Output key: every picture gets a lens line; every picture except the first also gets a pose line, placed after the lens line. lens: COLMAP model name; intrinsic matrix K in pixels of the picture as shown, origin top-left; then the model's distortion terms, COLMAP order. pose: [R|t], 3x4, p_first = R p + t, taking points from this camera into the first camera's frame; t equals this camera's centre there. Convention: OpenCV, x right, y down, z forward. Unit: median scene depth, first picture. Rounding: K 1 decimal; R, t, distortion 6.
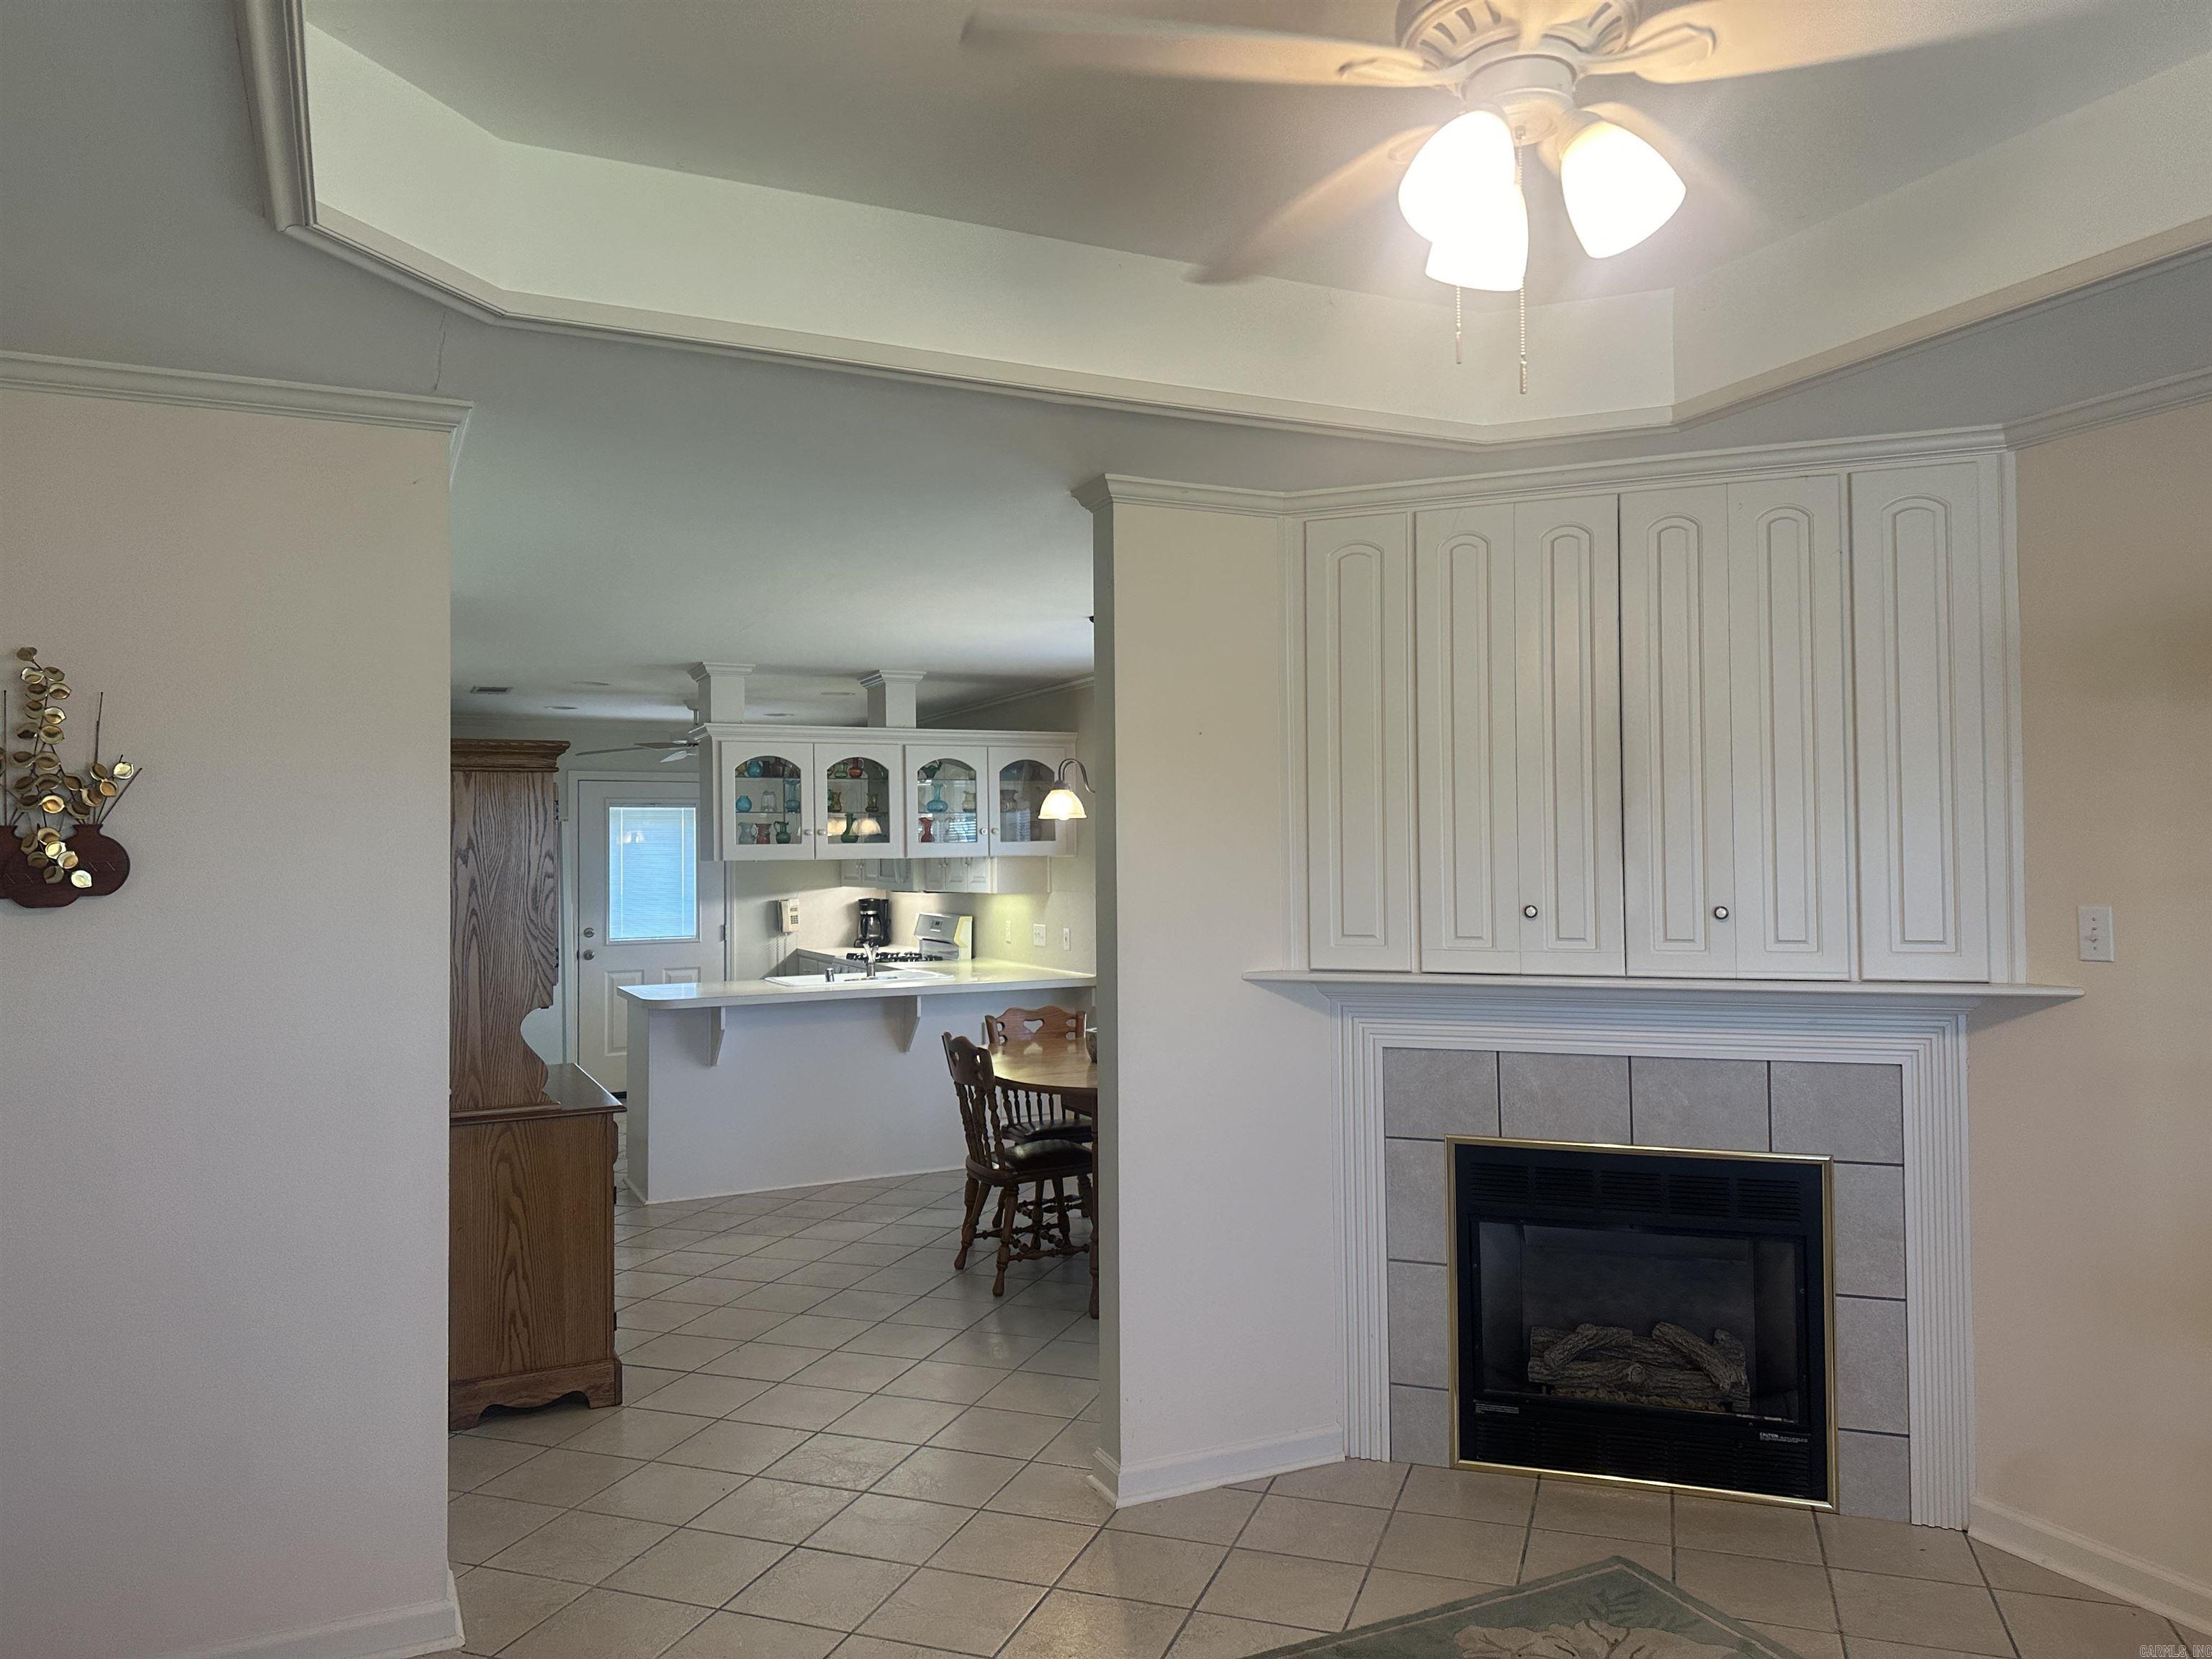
lens RADIAL K [[1547.0, 0, 1094.8], [0, 1547.0, 813.7], [0, 0, 1]] dist [0.076596, -0.110673]
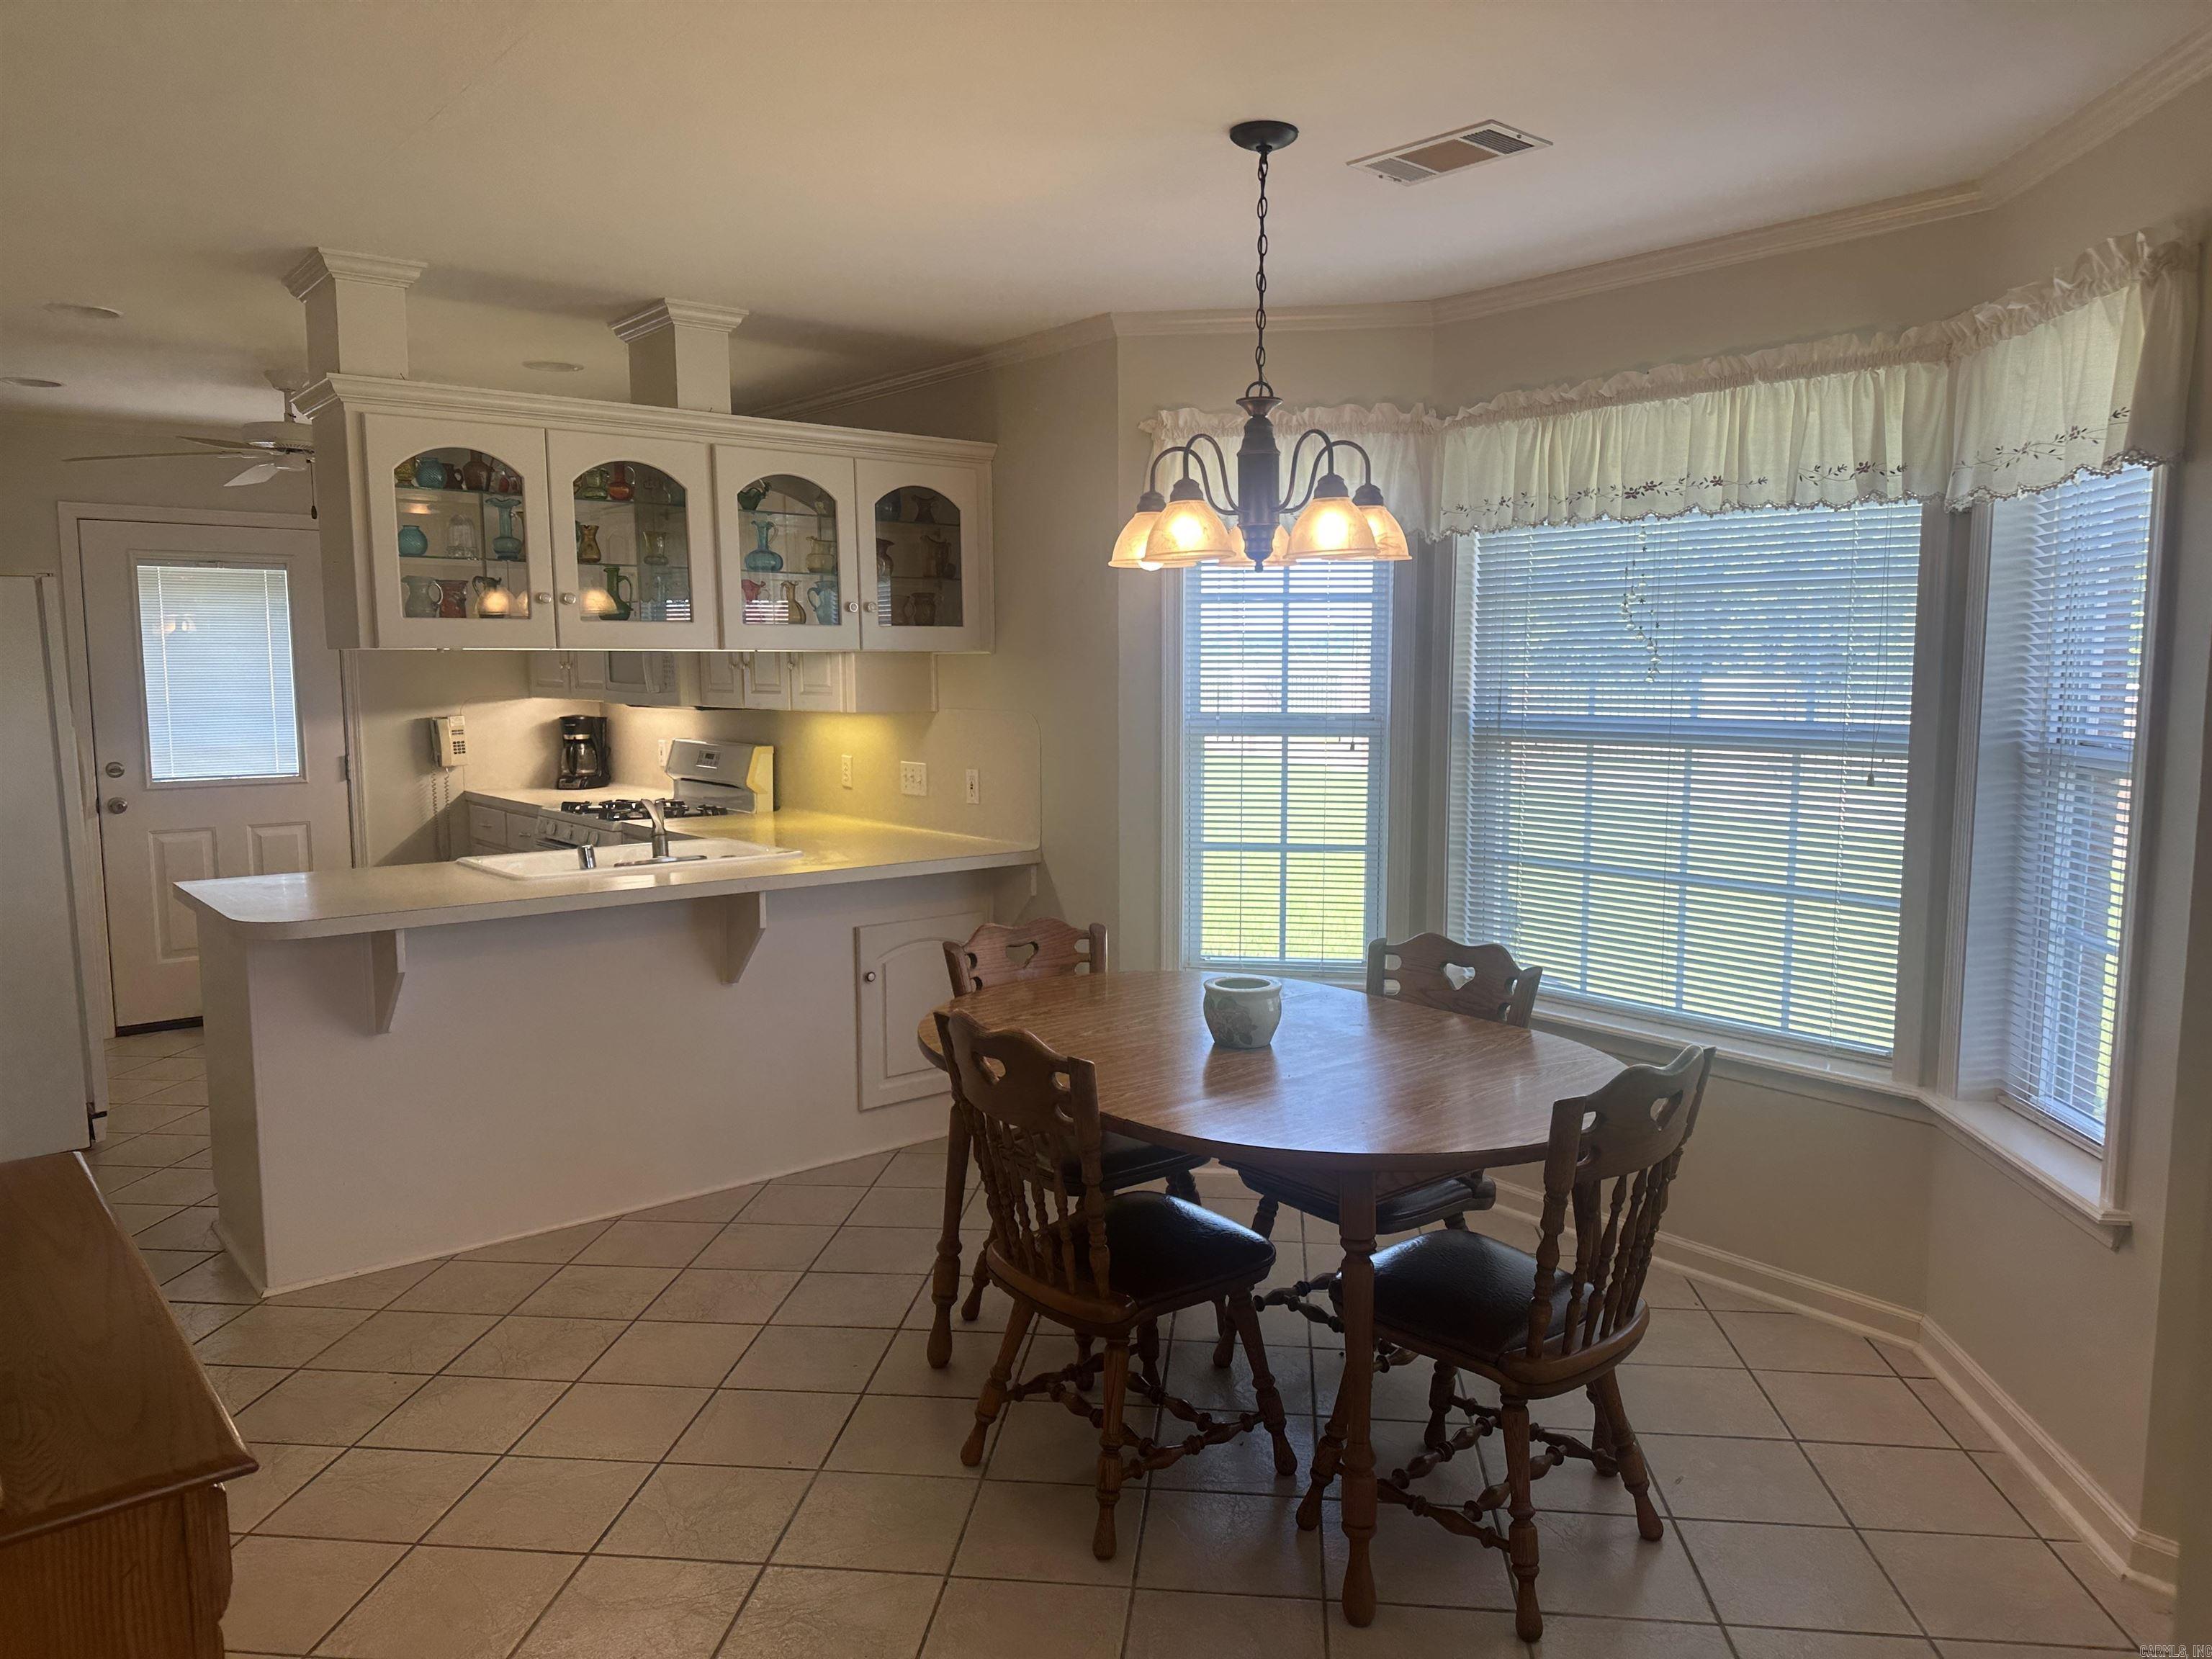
lens RADIAL K [[1547.0, 0, 1088.5], [0, 1547.0, 849.4], [0, 0, 1]] dist [0.076596, -0.110673]
pose [[0.972320, -0.017884, 0.232969, -0.145991], [-0.015598, 0.989874, 0.141087, 0.021534], [-0.233134, -0.140815, 0.962195, 0.475735]]
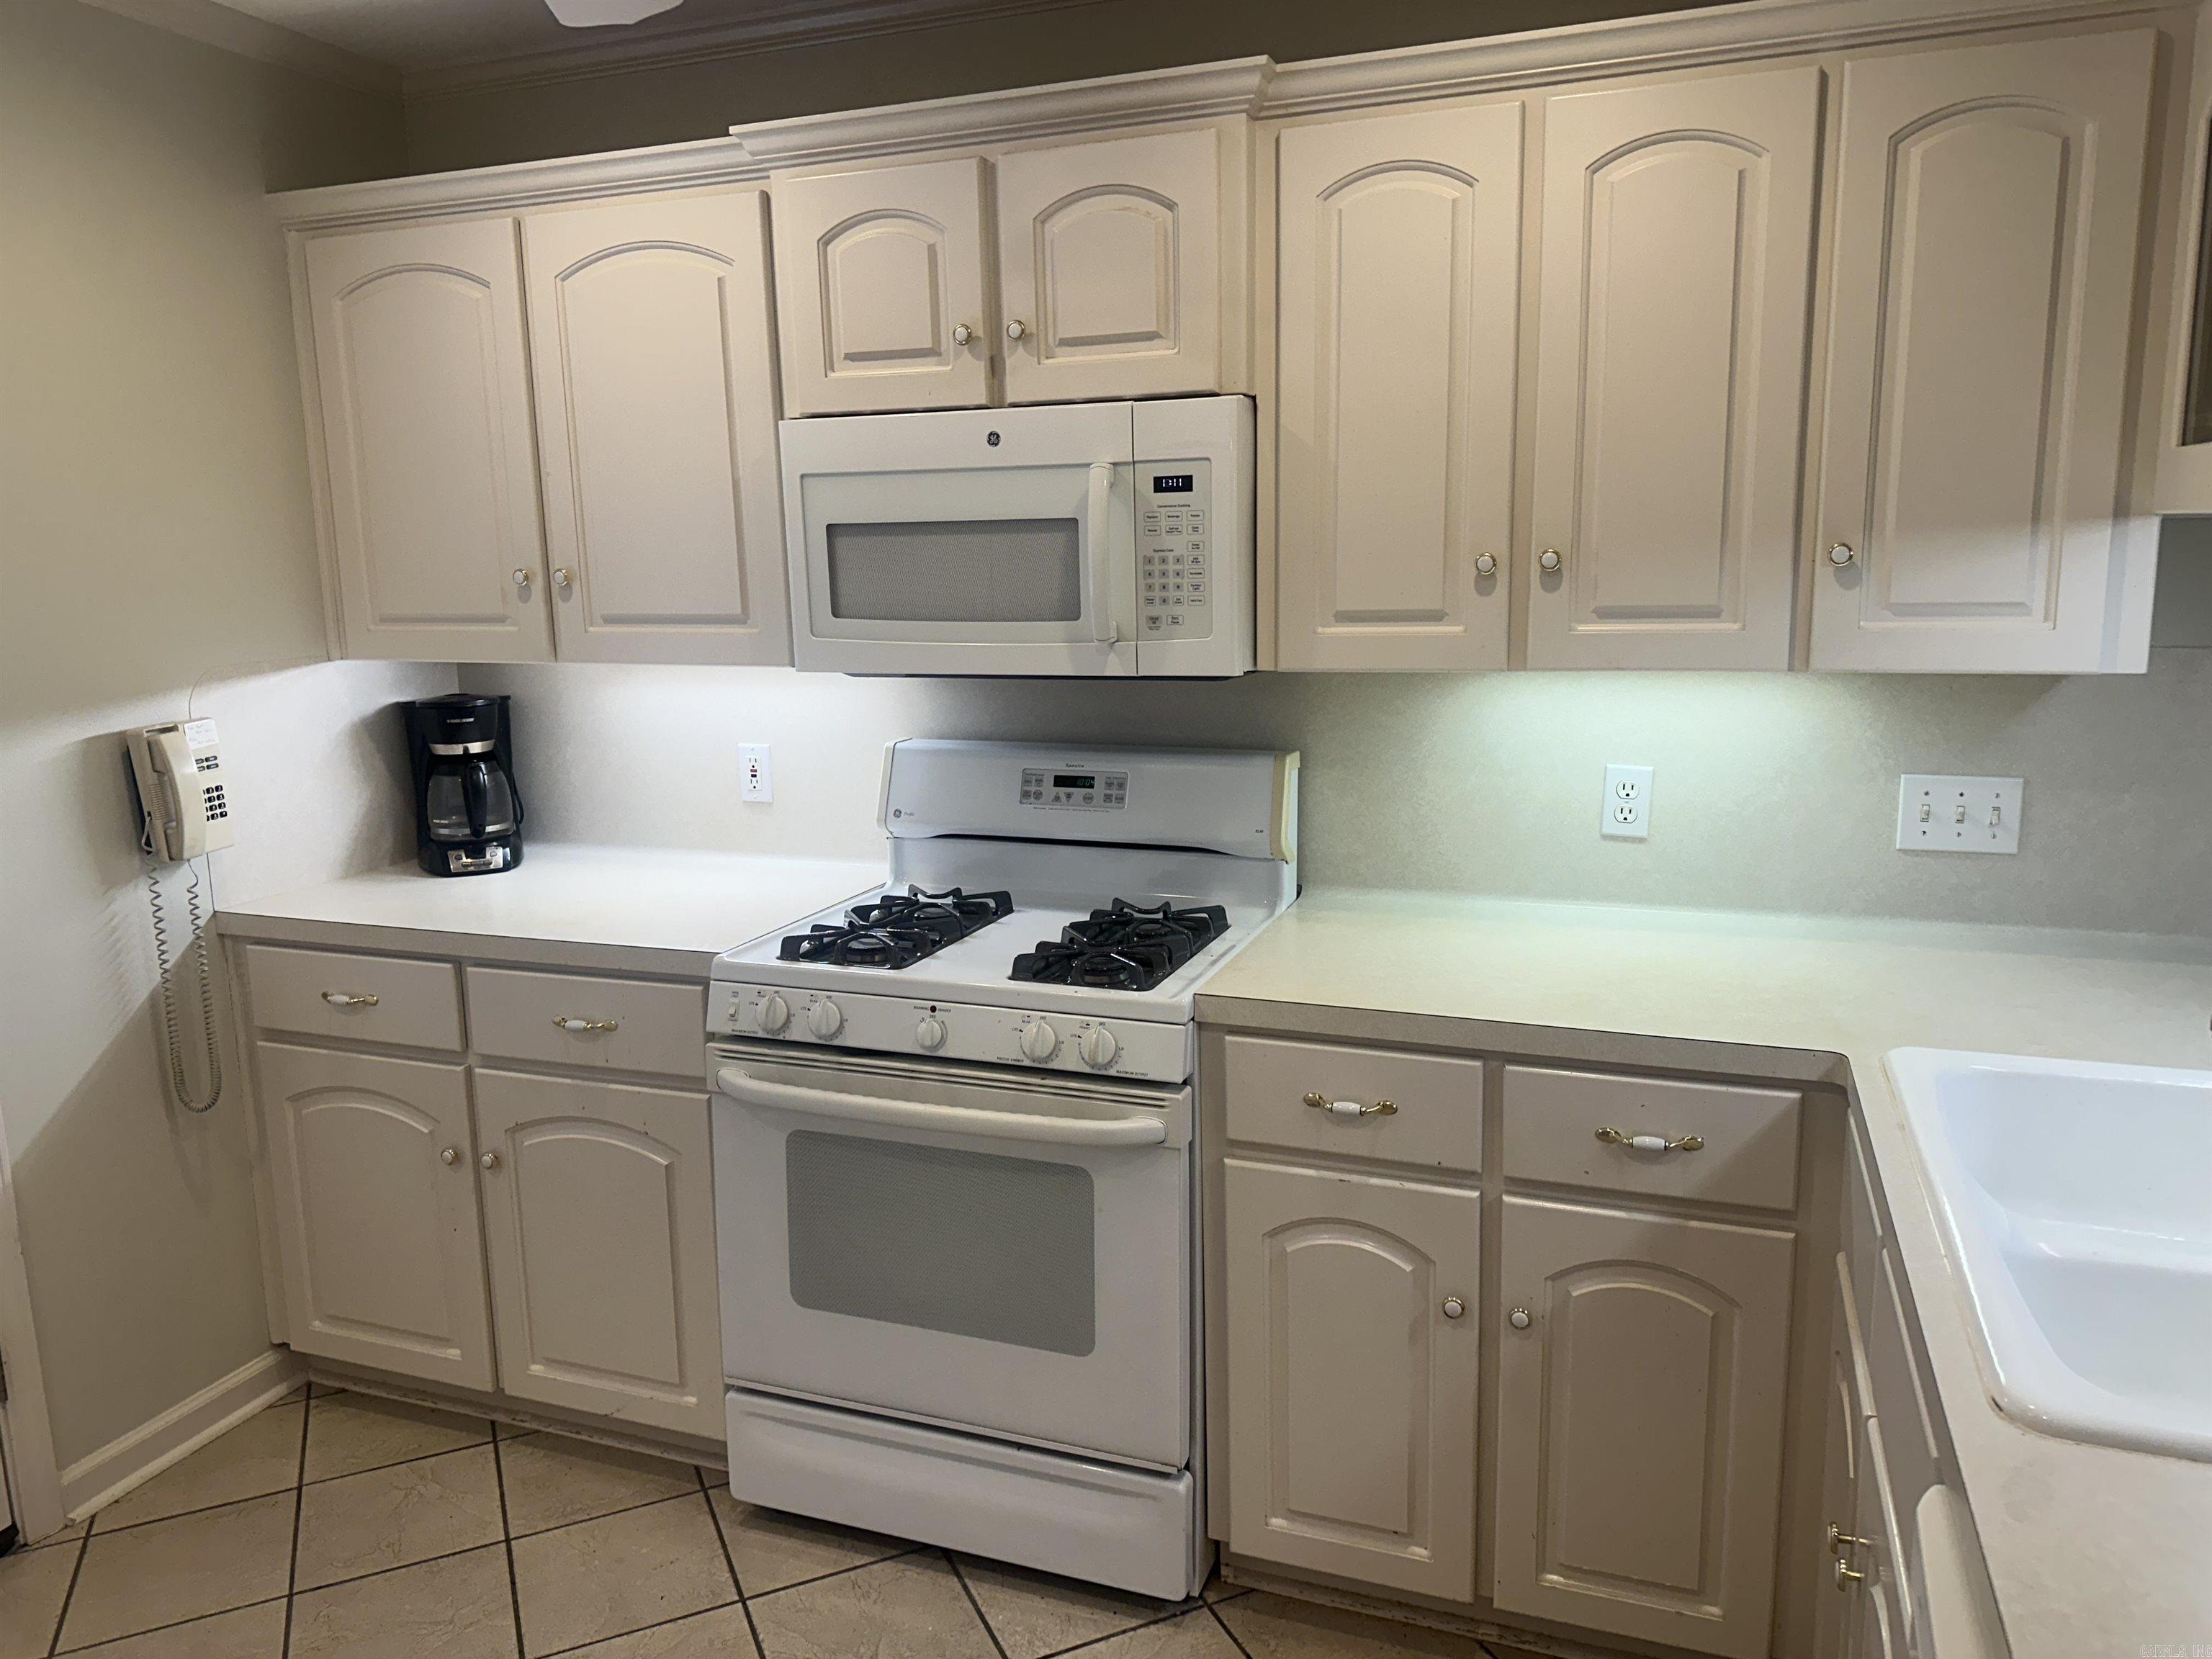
lens RADIAL K [[1547.0, 0, 1109.5], [0, 1547.0, 814.9], [0, 0, 1]] dist [0.076596, -0.110673]
pose [[0.720023, -0.114408, 0.684455, -0.434283], [-0.009376, 0.984622, 0.174444, 0.040367], [-0.693887, -0.132021, 0.707878, 1.183848]]
